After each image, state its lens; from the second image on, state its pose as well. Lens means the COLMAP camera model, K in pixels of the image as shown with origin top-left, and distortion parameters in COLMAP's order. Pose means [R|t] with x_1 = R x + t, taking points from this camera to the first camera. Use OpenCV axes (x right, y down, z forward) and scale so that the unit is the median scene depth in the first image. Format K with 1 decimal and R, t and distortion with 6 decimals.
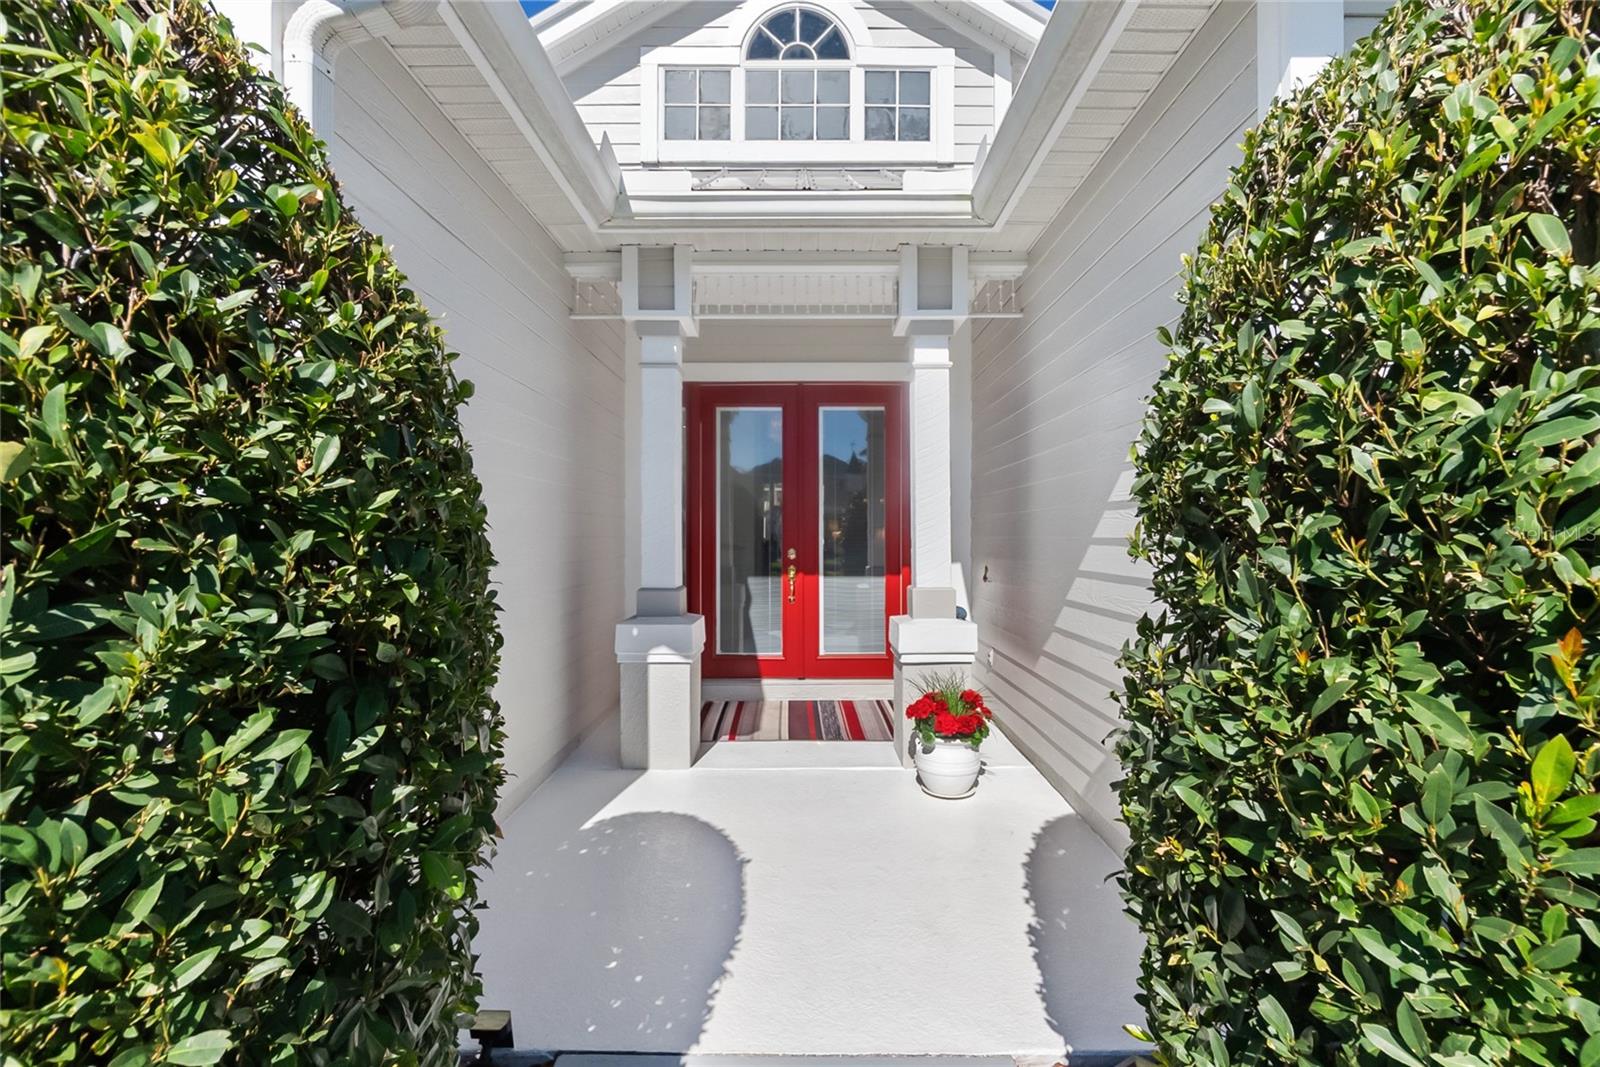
lens RADIAL K [[728.9, 0, 800.0], [0, 728.9, 533.5], [0, 0, 1]] dist [0.000080, 0.000044]
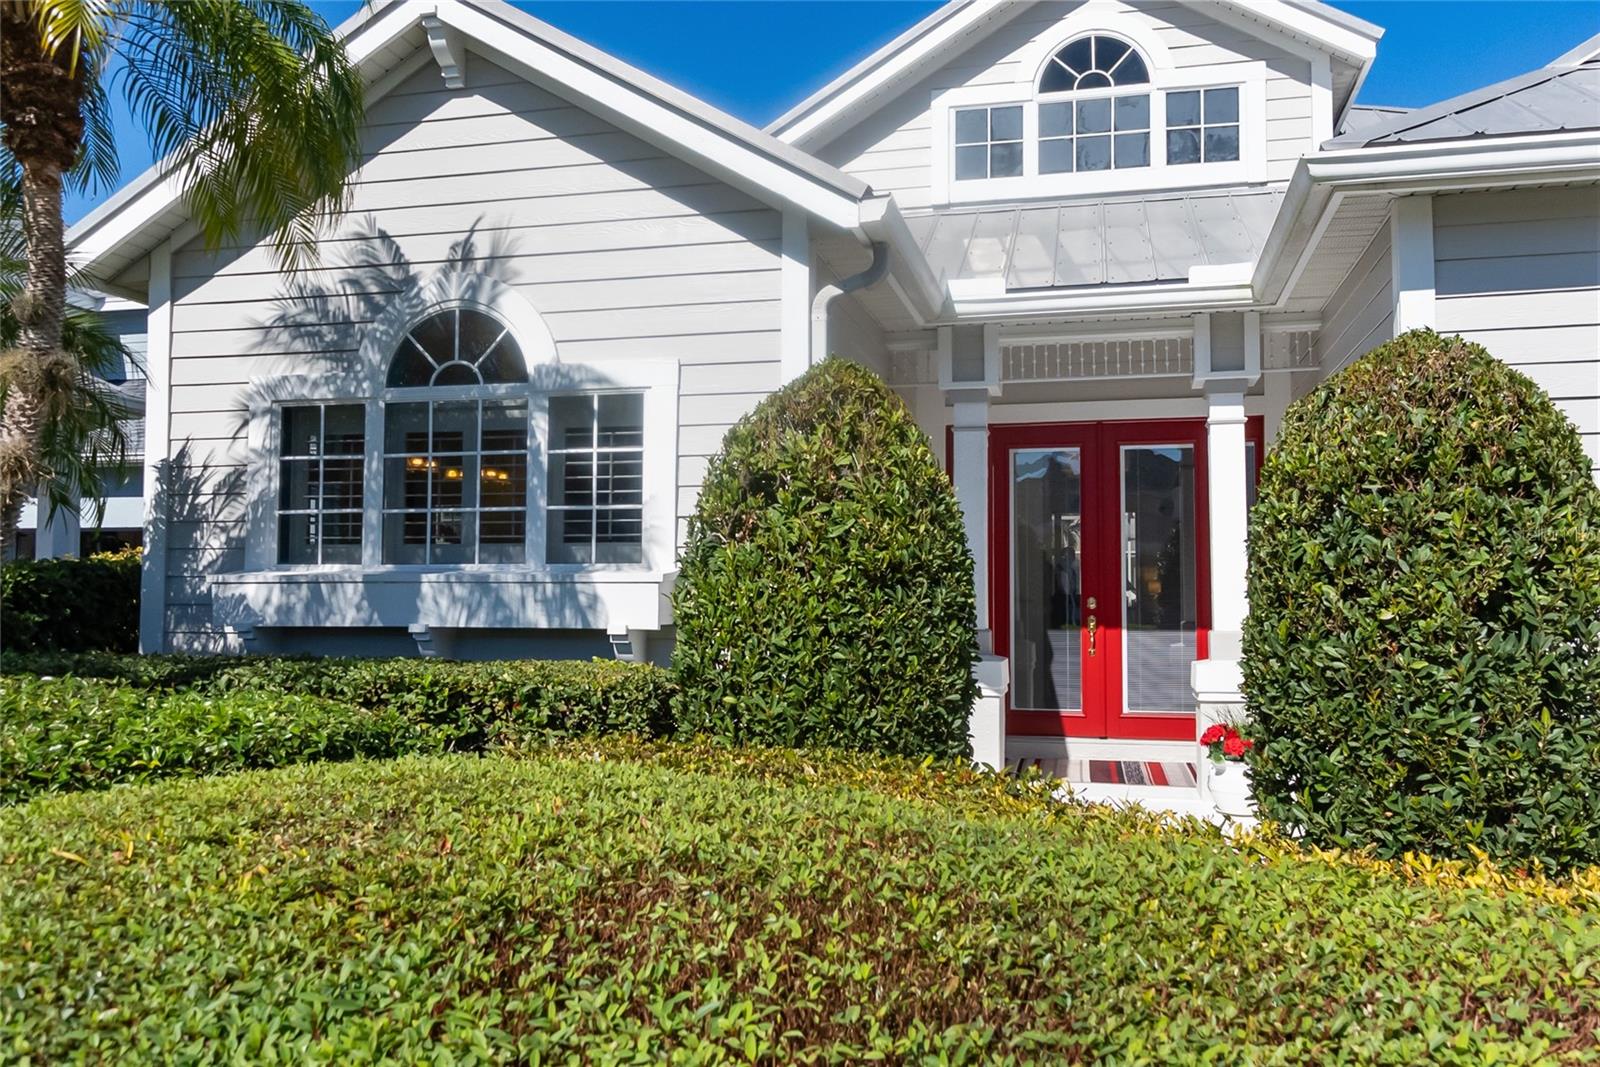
lens RADIAL K [[1338.9, 0, 800.0], [0, 1338.9, 533.5], [0, 0, 1]] dist [-0.010253, -0.003952]
pose [[0.976154, -0.007773, -0.216940, -0.003276], [-0.001552, 0.999083, -0.042783, 0.012532], [0.217073, 0.042100, 0.975247, -0.776748]]
